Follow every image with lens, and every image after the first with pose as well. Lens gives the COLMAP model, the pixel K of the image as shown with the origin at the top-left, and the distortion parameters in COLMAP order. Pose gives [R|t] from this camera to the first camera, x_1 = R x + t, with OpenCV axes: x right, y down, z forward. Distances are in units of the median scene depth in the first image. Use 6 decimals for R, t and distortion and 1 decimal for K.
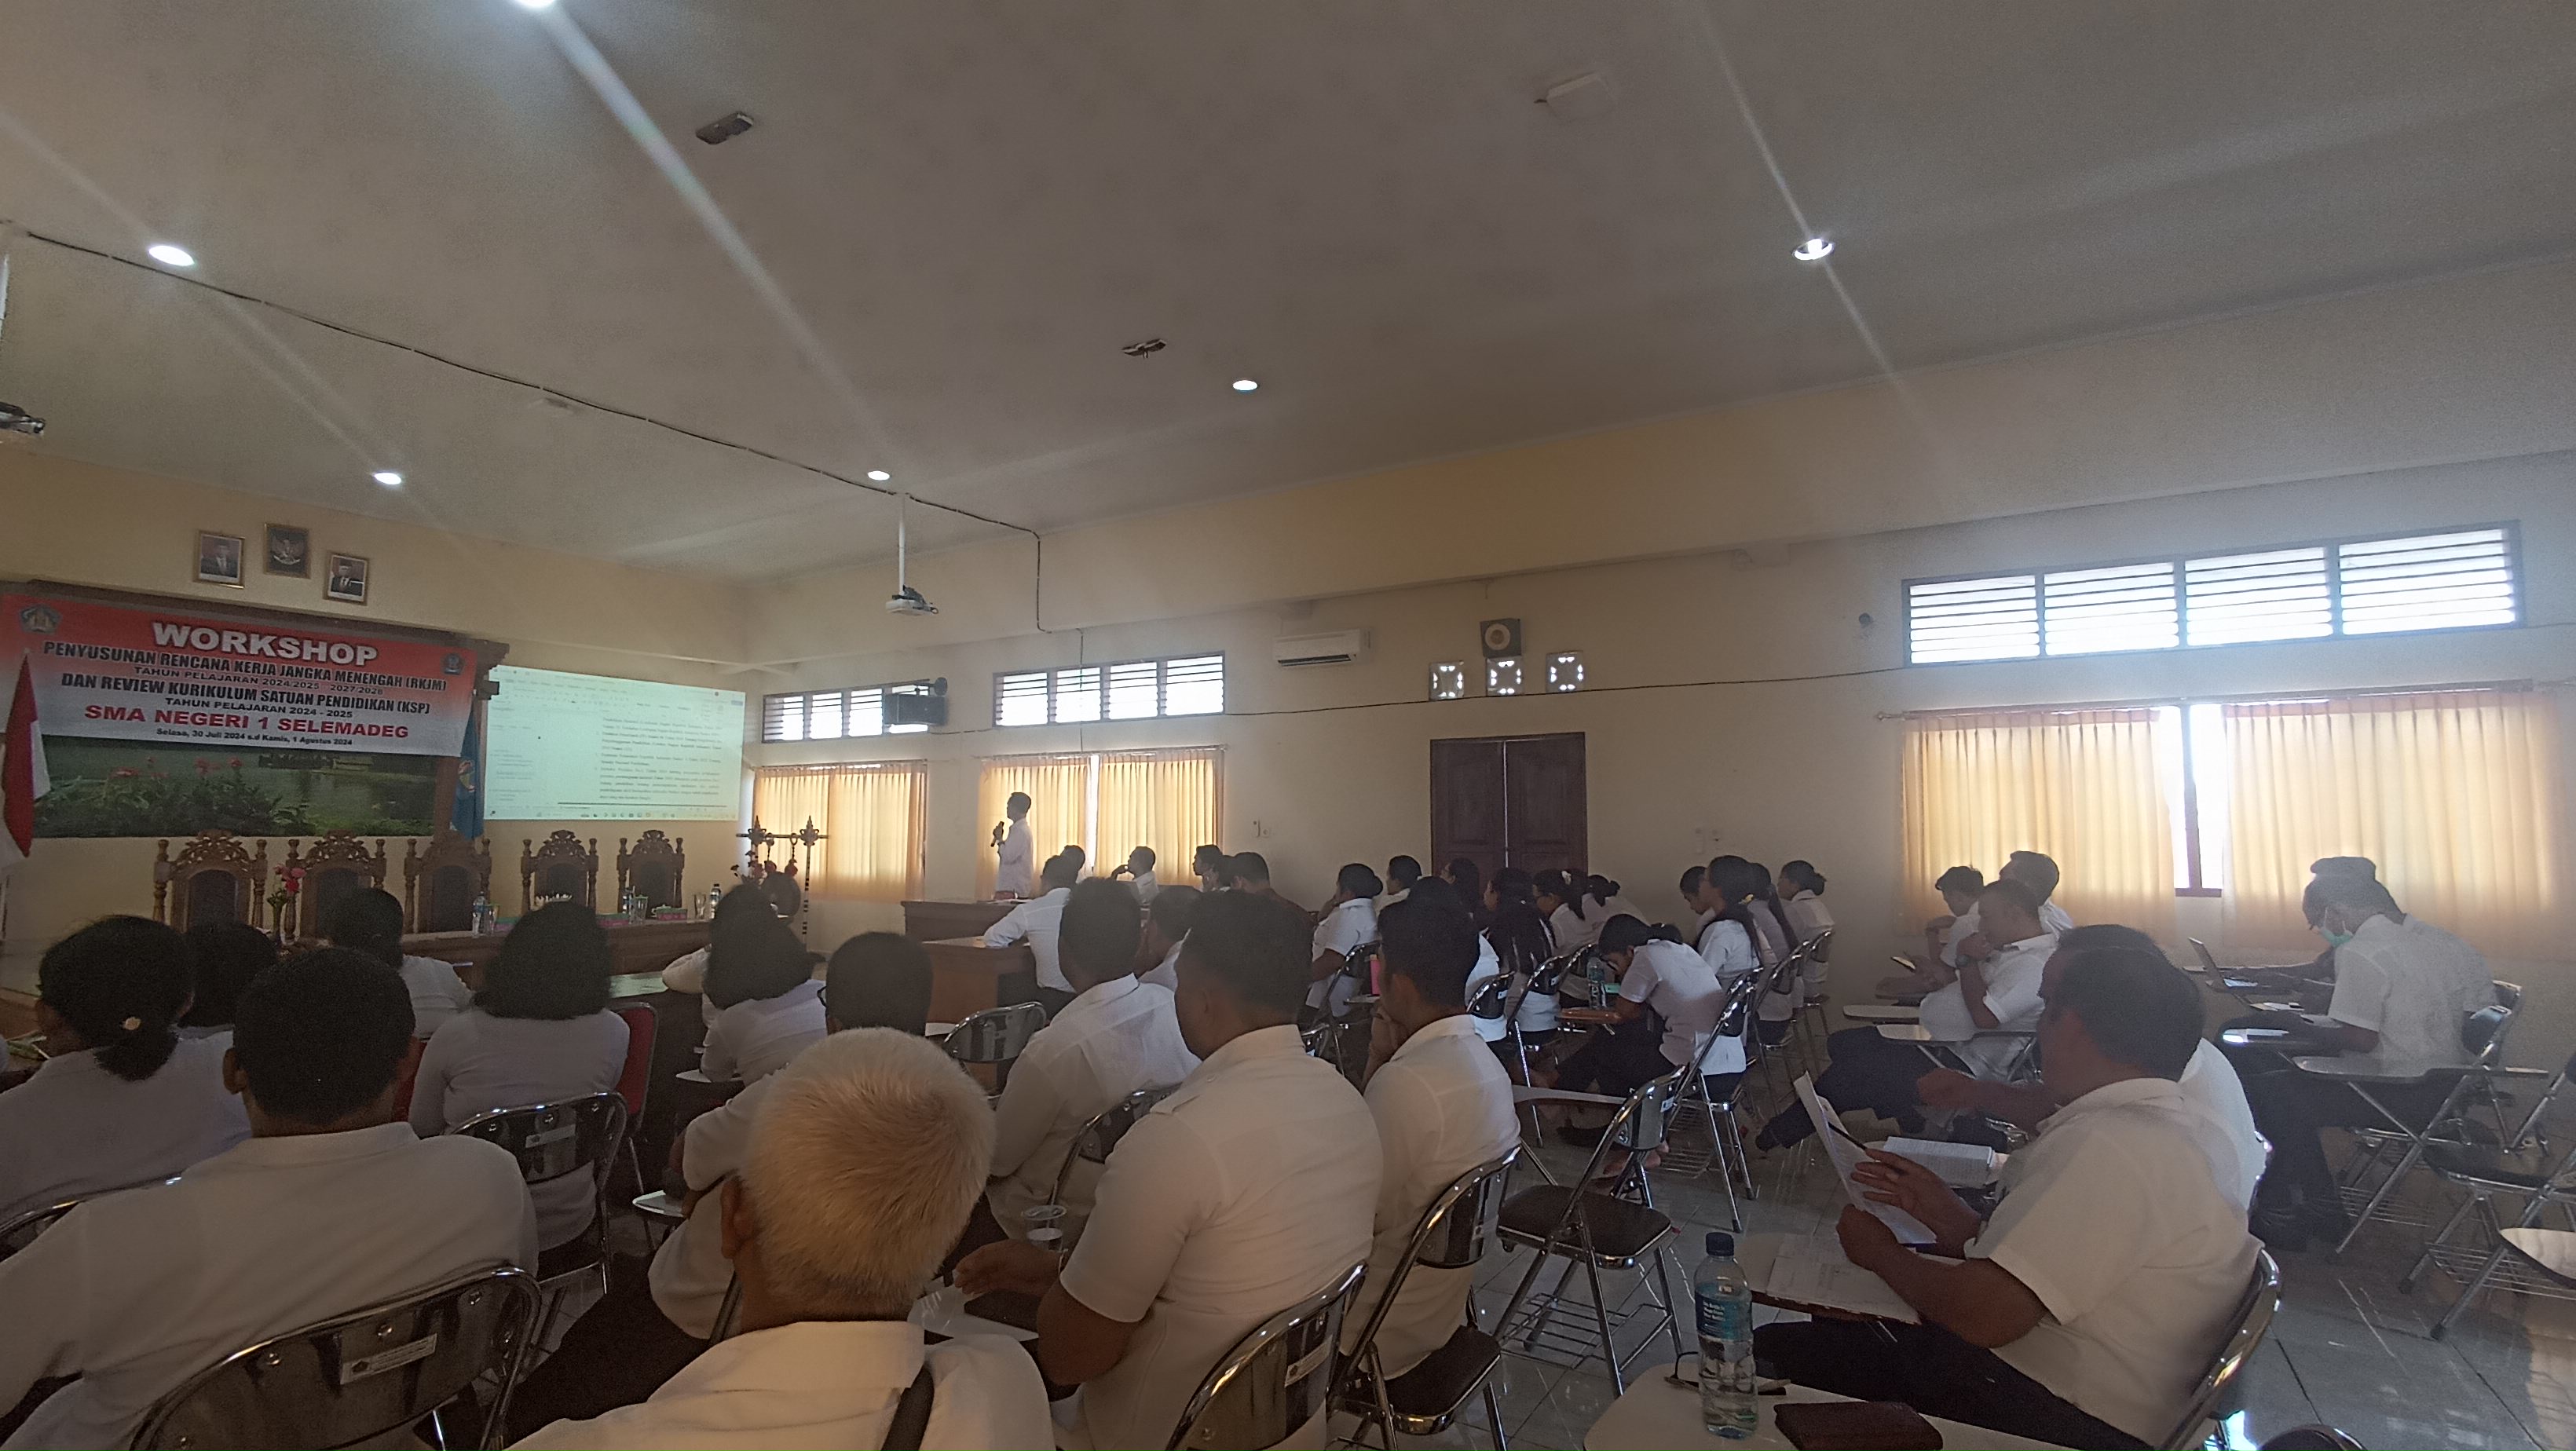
lens RADIAL K [[1174.1, 0, 1264.8], [0, 1174.1, 745.0], [0, 0, 1]] dist [-0.000356, -0.000135]
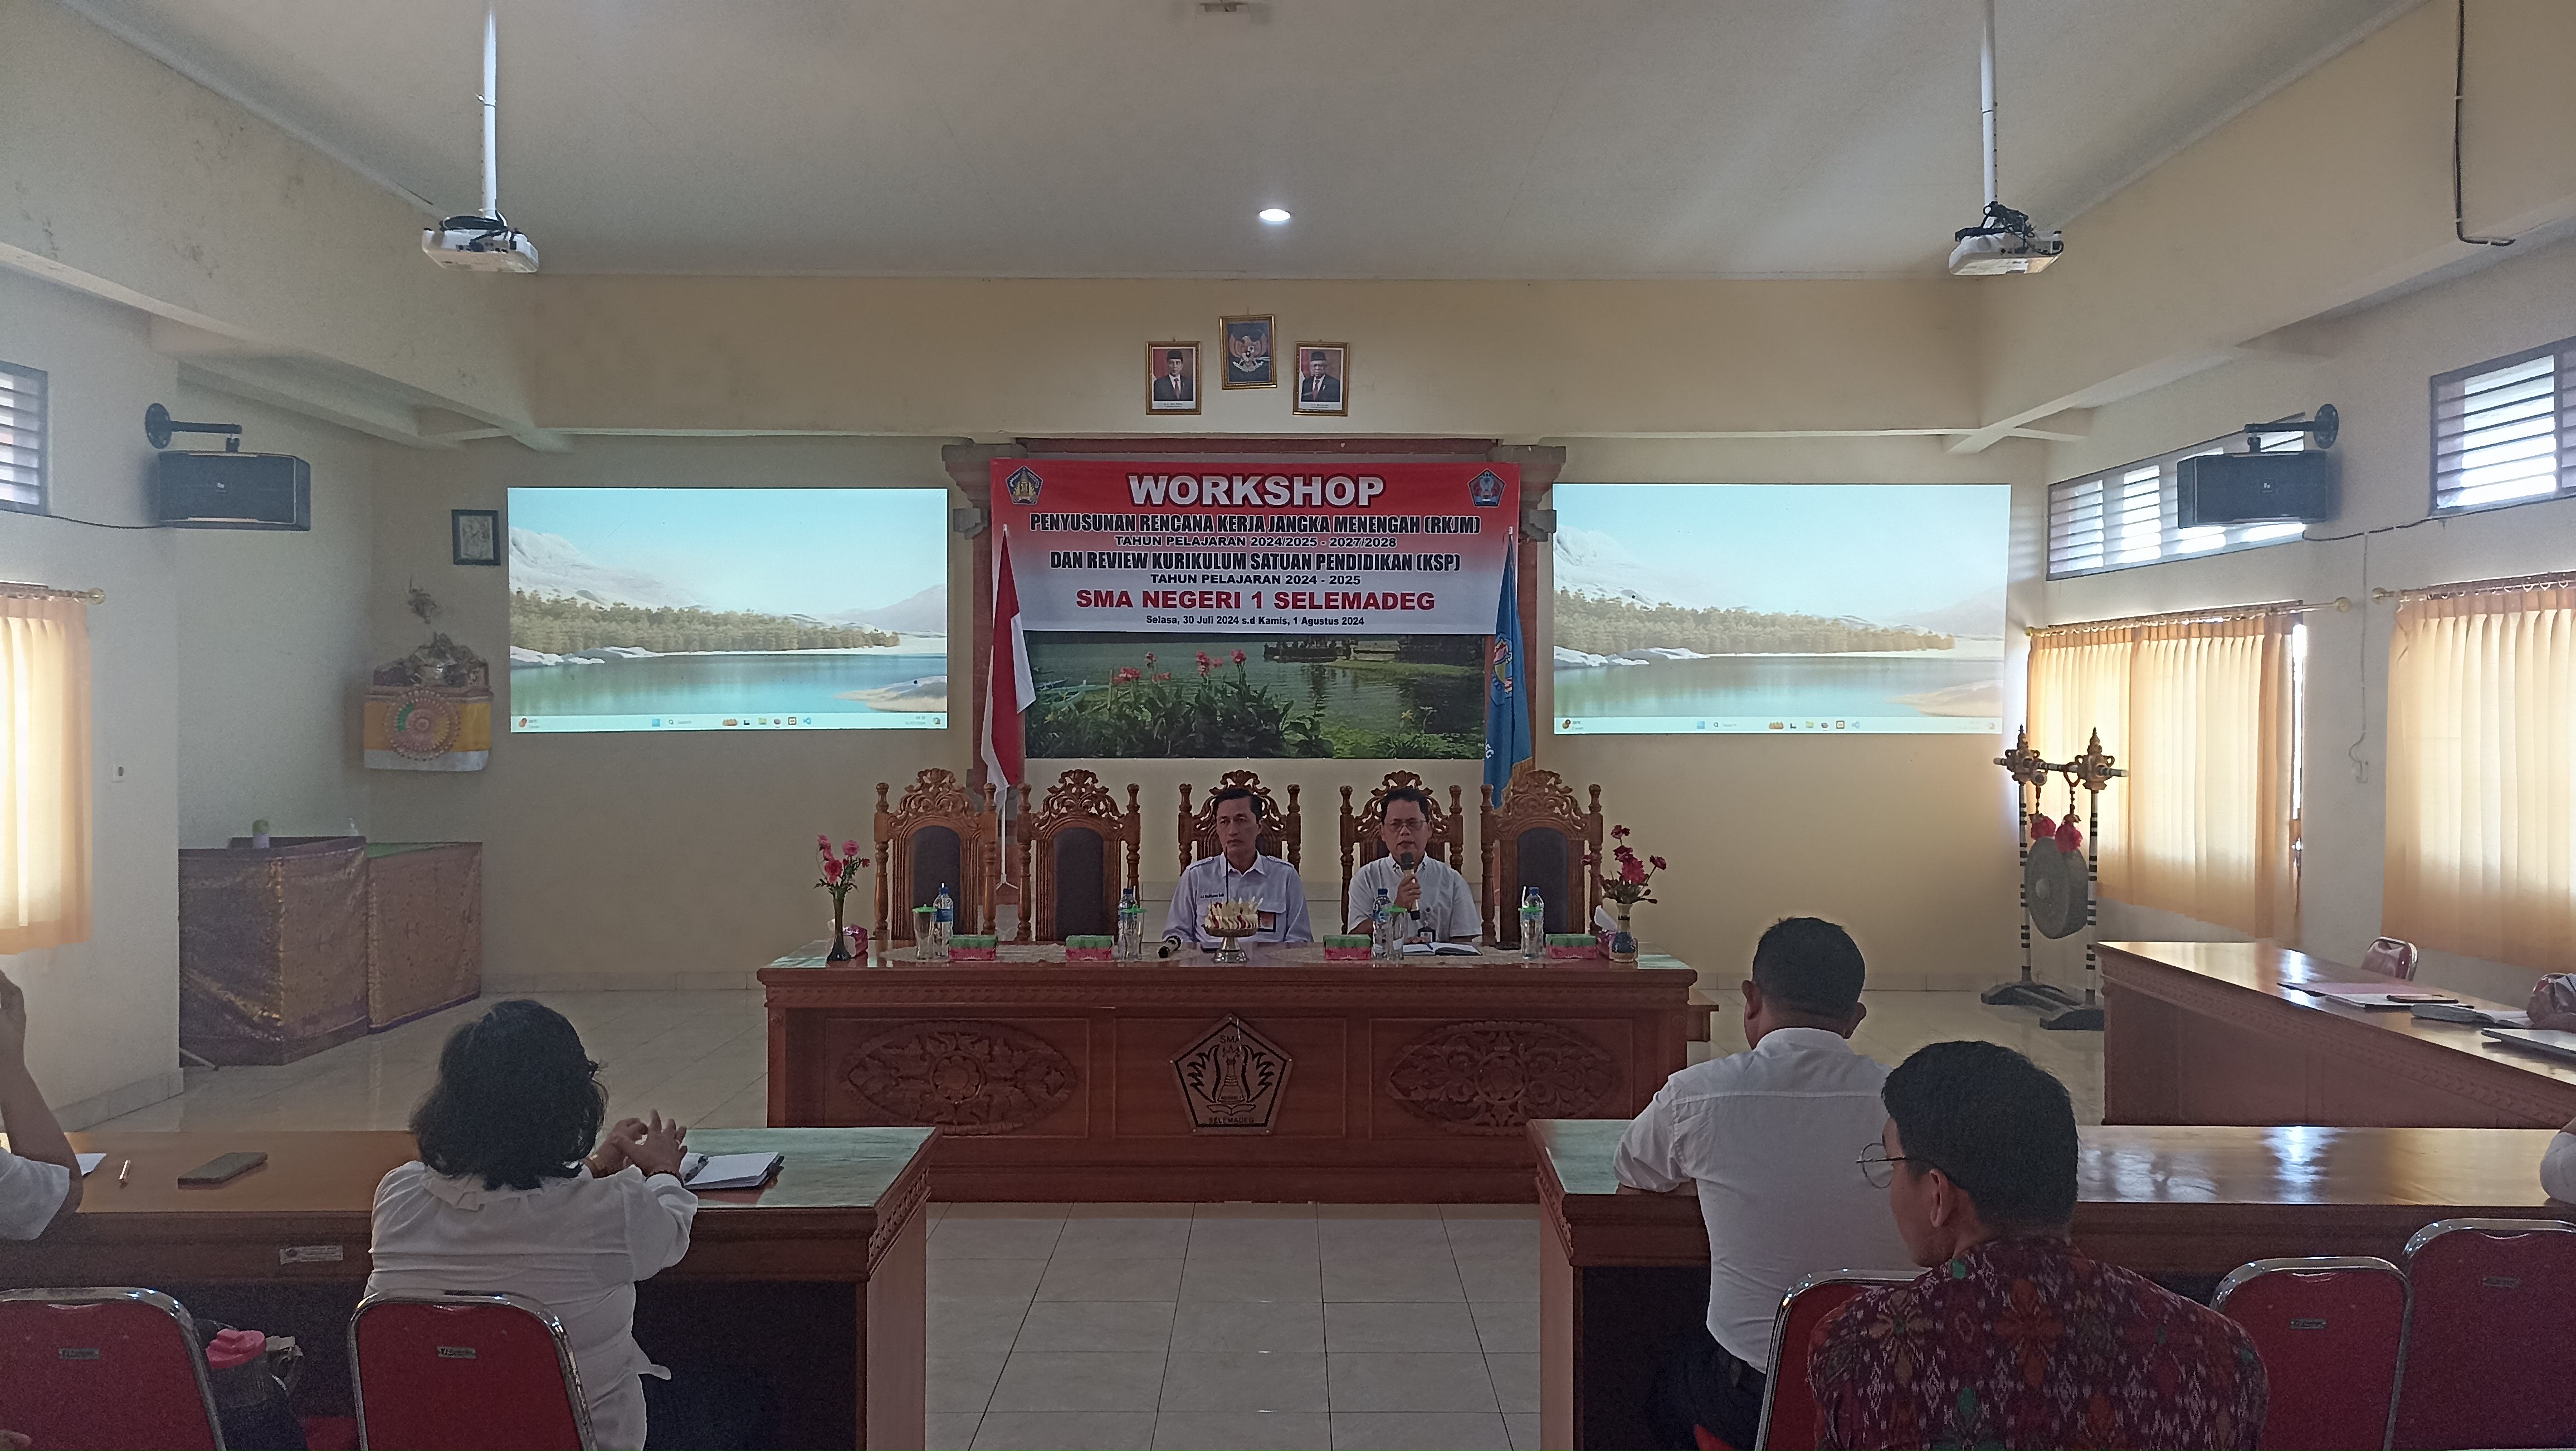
lens RADIAL K [[1895.8, 0, 1290.6], [0, 1895.8, 698.4], [0, 0, 1]] dist [0.036190, -0.001883]
pose [[0.538606, -0.002953, -0.842553, 0.125177], [0.058437, 0.997717, 0.033860, 0.002992], [0.840529, -0.067474, 0.537549, 0.391210]]
